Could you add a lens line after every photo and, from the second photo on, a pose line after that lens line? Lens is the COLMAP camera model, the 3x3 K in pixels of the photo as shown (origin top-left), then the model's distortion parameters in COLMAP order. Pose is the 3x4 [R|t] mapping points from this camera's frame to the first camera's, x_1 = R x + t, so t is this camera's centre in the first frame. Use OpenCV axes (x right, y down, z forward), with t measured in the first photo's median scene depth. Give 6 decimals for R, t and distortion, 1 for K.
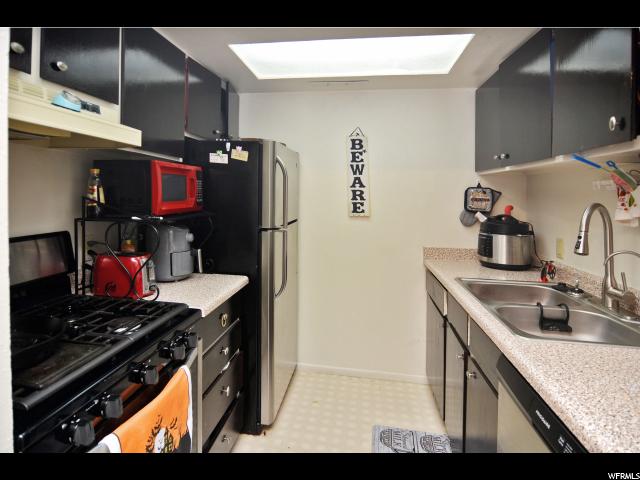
lens RADIAL K [[369.1, 0, 320.4], [0, 369.1, 197.8], [0, 0, 1]] dist [-0.003407, -0.001187]
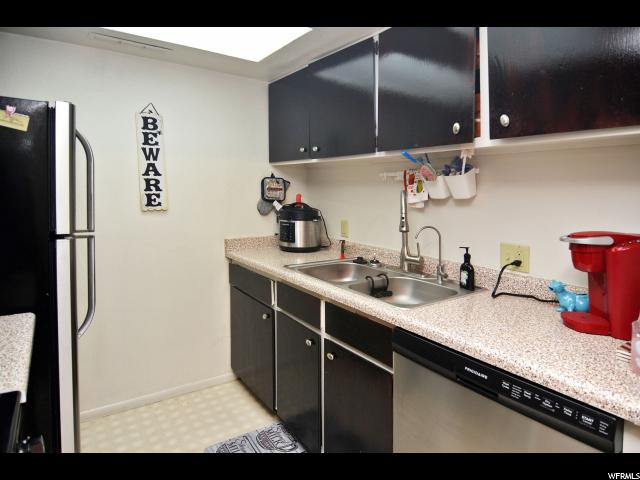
lens RADIAL K [[361.4, 0, 294.5], [0, 361.4, 192.8], [0, 0, 1]] dist [-0.001801, -0.000426]
pose [[0.747795, -0.015831, 0.663741, -0.224865], [0.007247, 0.999851, 0.015683, -0.000085], [-0.663891, -0.006918, 0.747798, 0.199612]]
